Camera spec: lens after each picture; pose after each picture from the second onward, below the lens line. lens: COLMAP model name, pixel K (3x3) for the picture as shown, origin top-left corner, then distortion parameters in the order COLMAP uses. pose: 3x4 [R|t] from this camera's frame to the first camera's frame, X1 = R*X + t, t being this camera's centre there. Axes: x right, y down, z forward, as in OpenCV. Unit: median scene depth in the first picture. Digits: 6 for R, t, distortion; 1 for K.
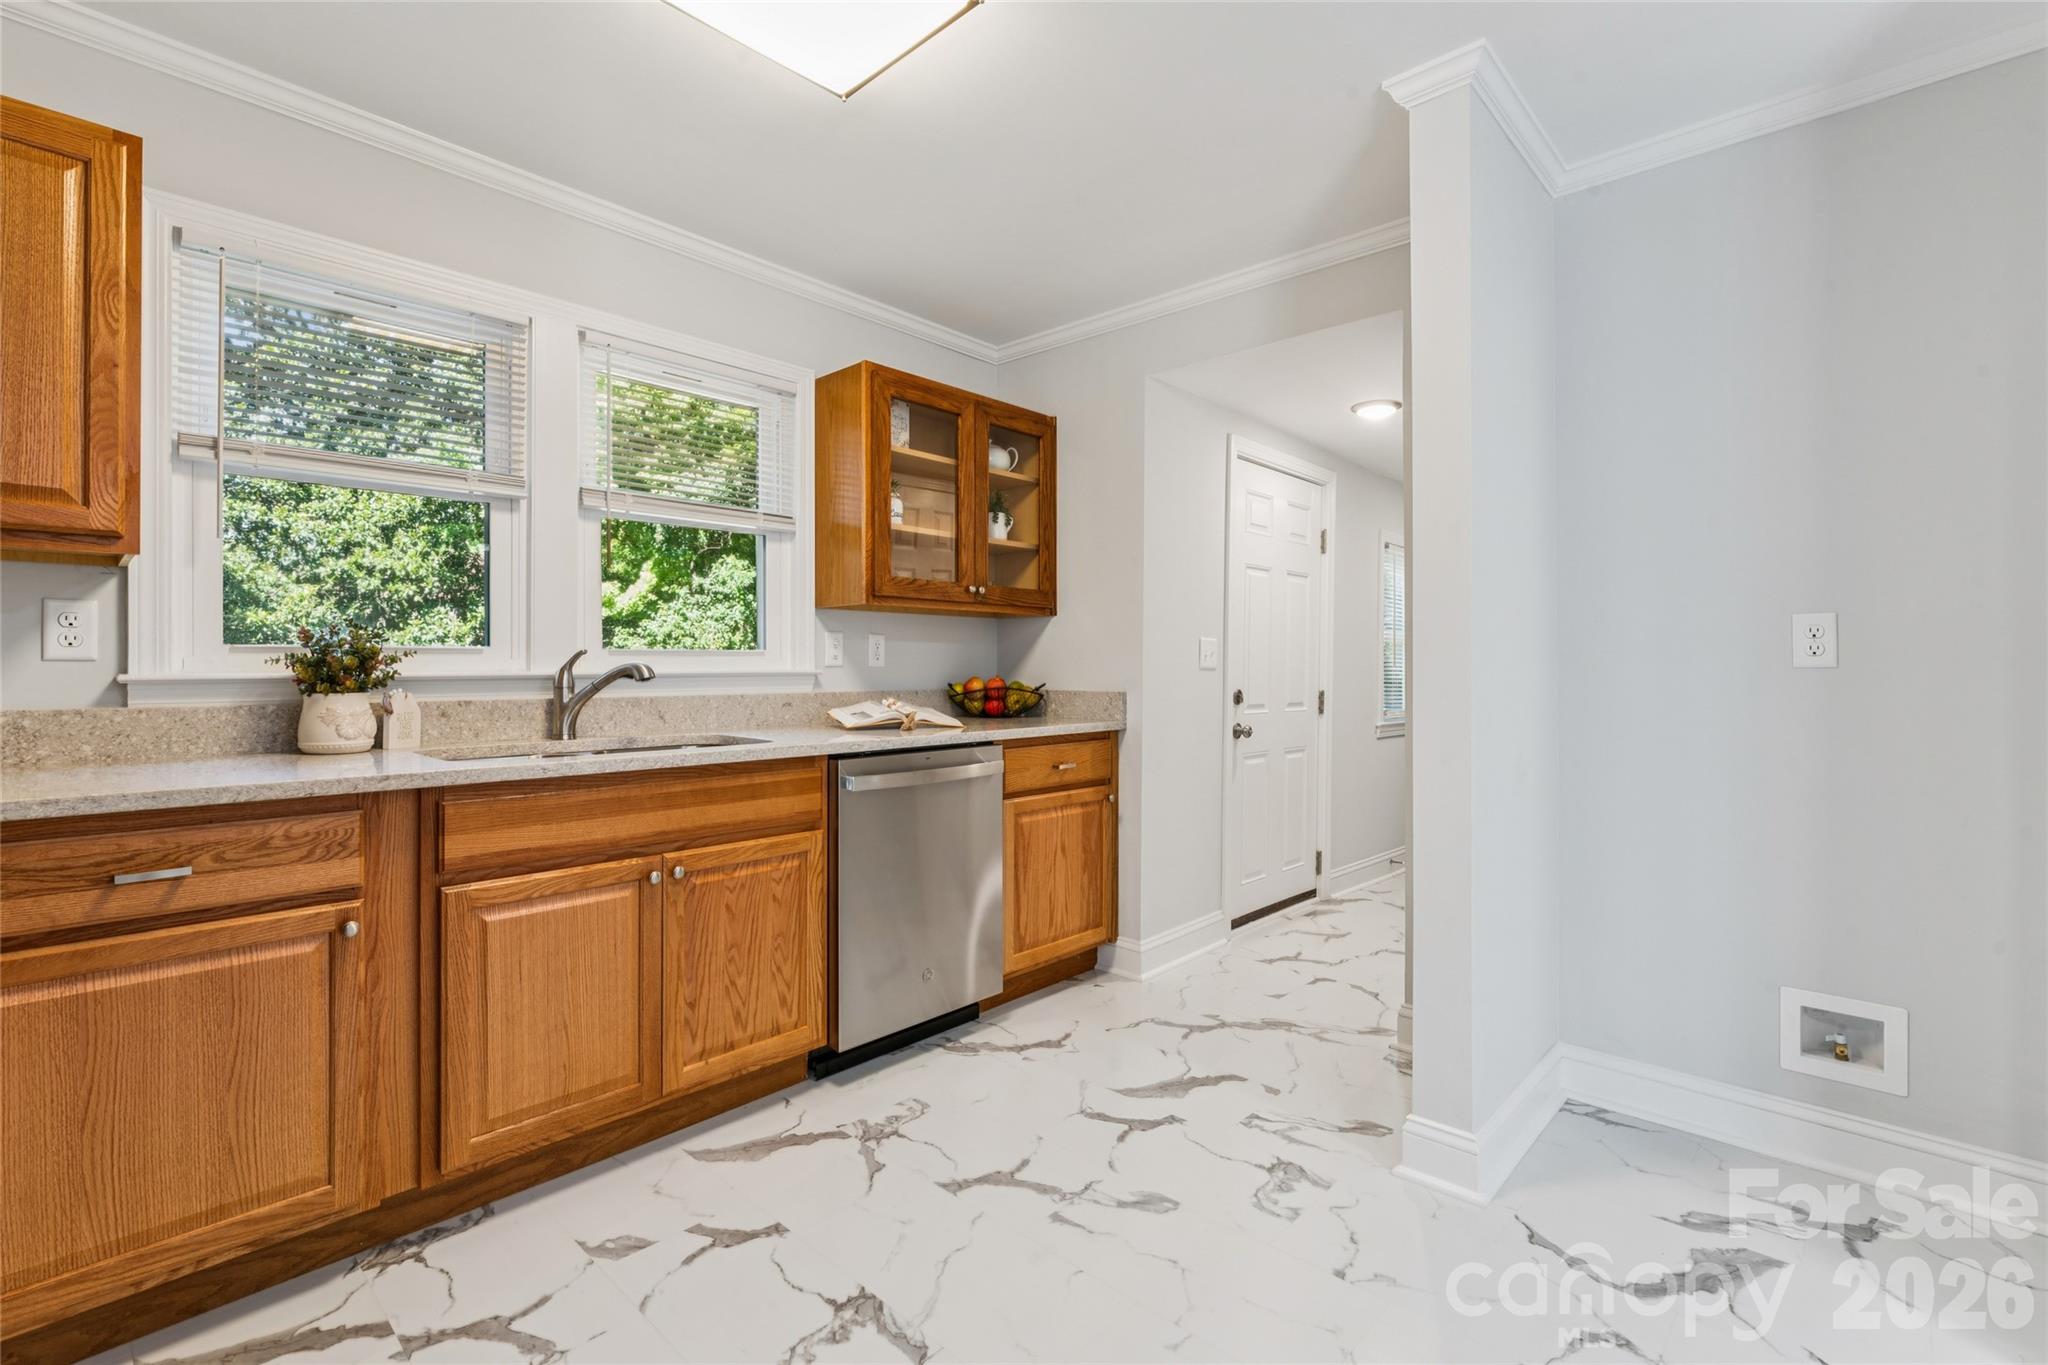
lens RADIAL K [[920.8, 0, 1032.3], [0, 920.8, 664.1], [0, 0, 1]] dist [0.000397, -0.000098]
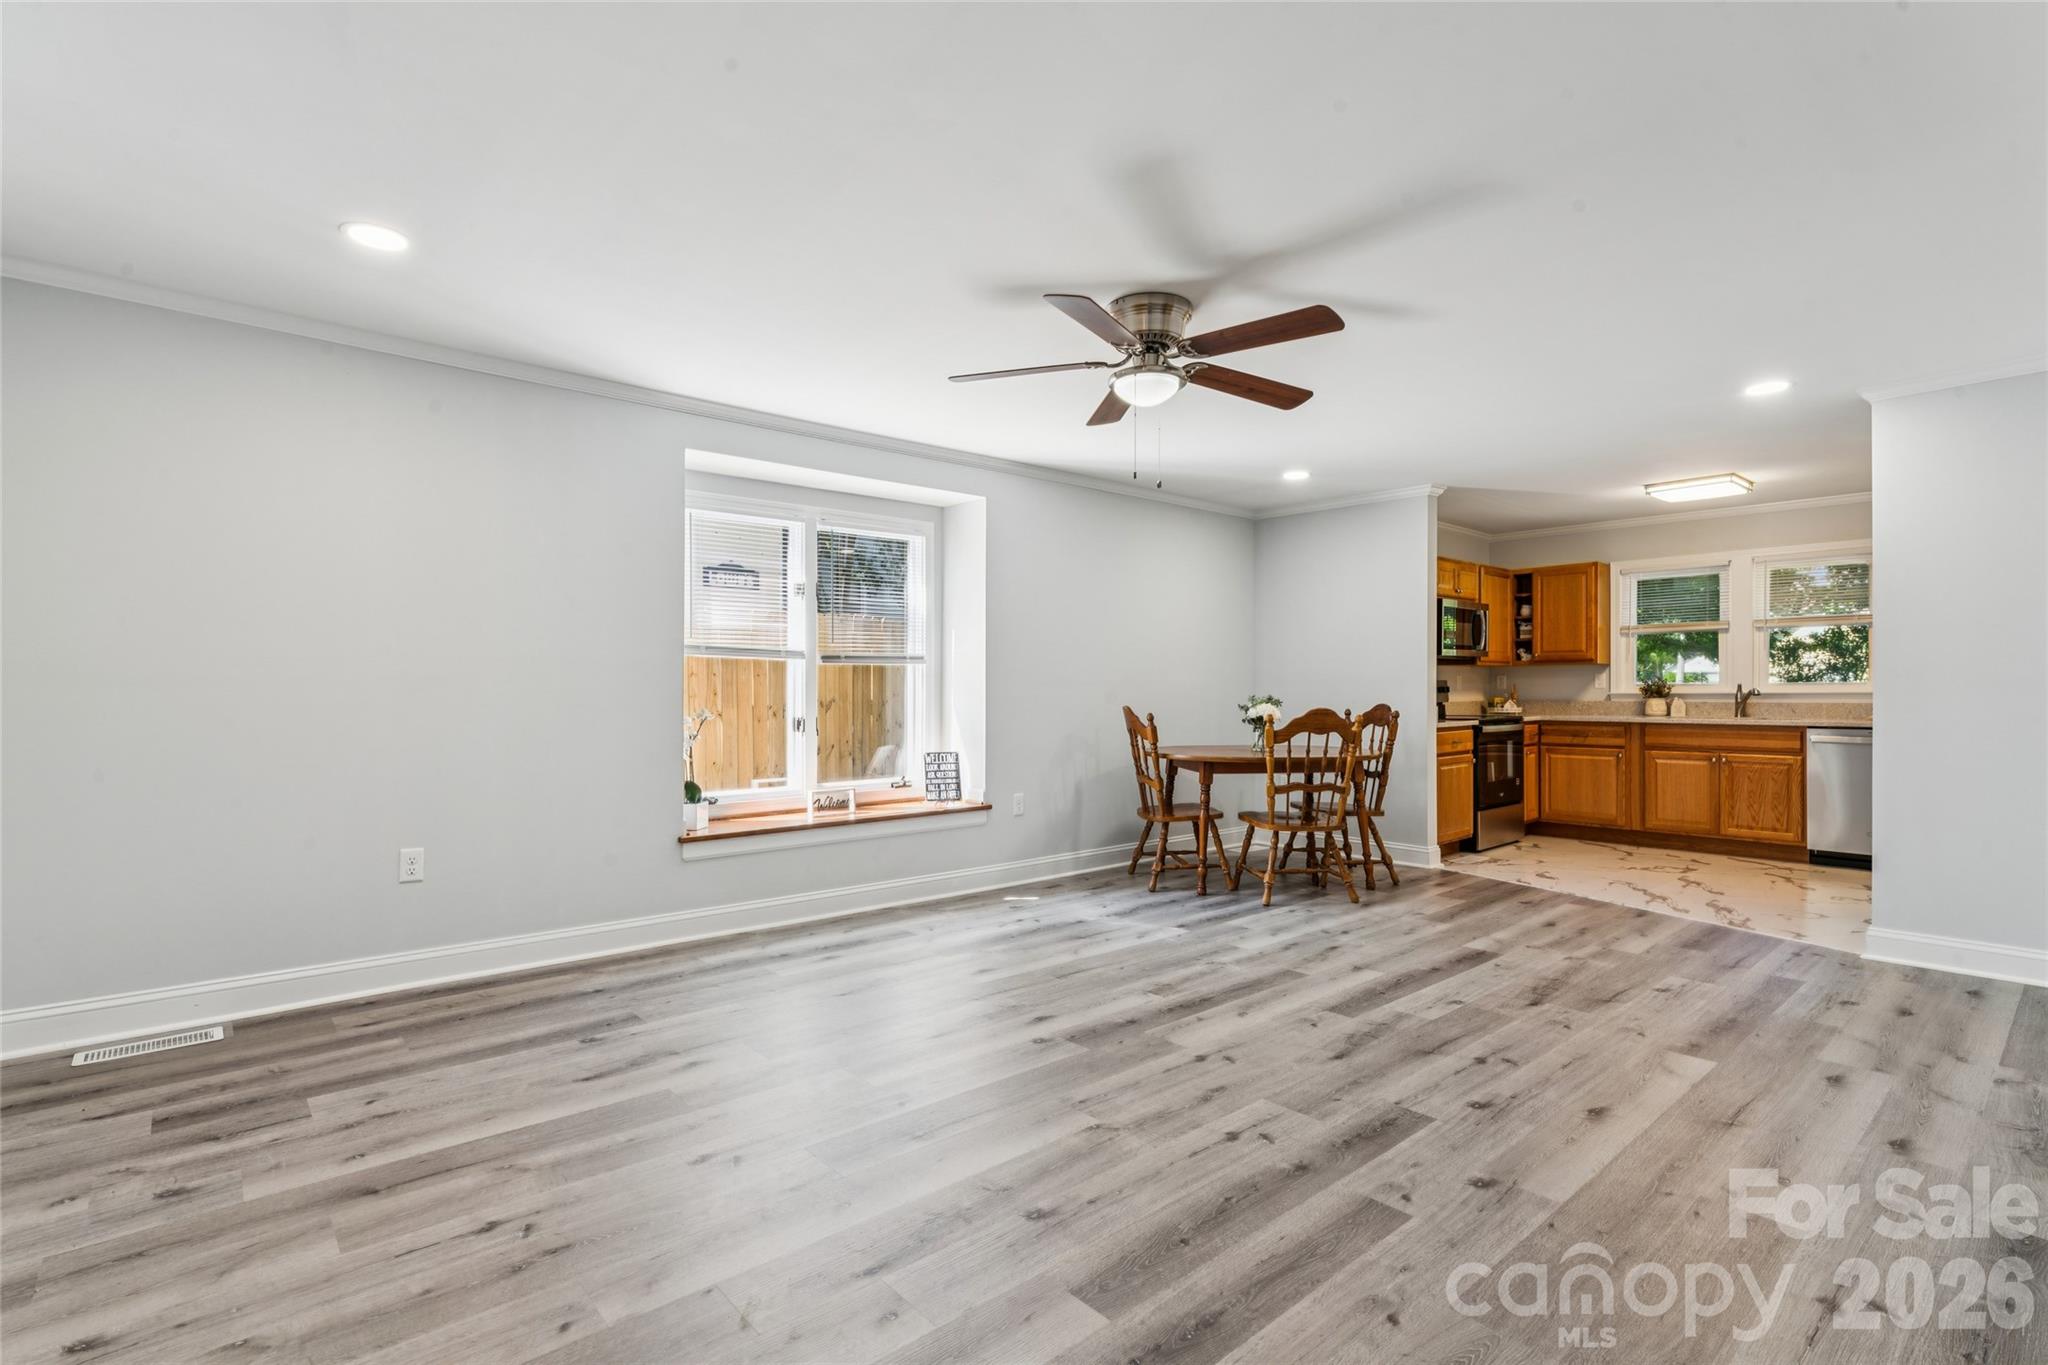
lens RADIAL K [[959.5, 0, 1012.1], [0, 959.5, 696.0], [0, 0, 1]] dist [-0.001809, -0.000411]
pose [[-0.106136, 0.006718, -0.994329, 2.553926], [0.005908, 0.999964, 0.006125, -0.009539], [0.994334, -0.005225, -0.106172, -0.825706]]
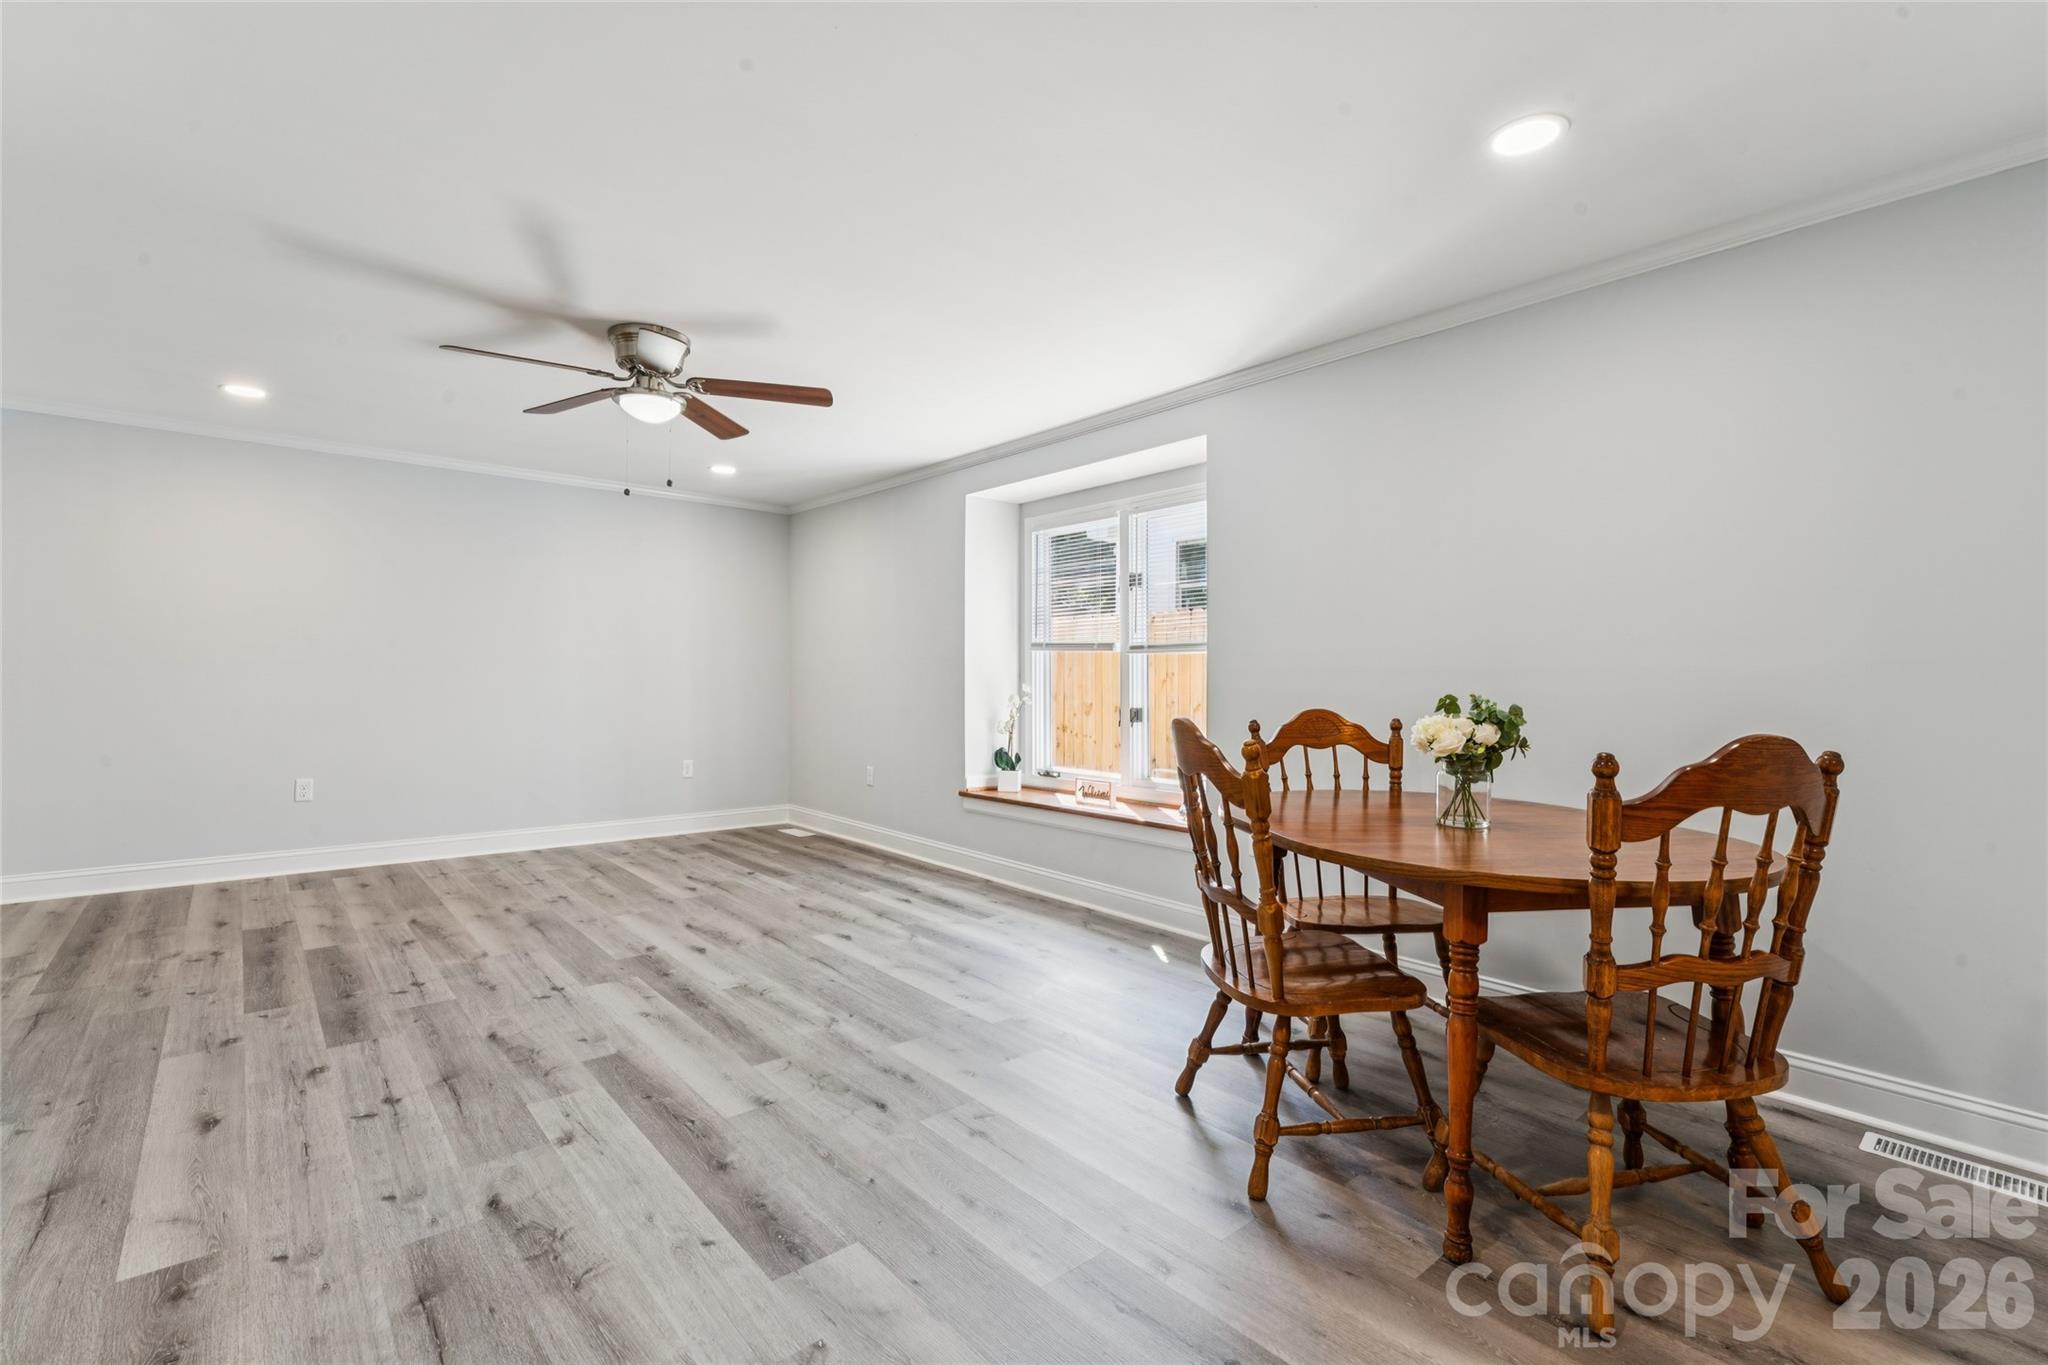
lens RADIAL K [[915.8, 0, 1018.2], [0, 915.8, 687.7], [0, 0, 1]] dist [-0.000125, 0.000683]
pose [[-0.993389, -0.010713, 0.114294, 0.487126], [-0.010539, 0.999942, 0.002131, 0.001844], [-0.114311, 0.000912, -0.993445, 0.555222]]
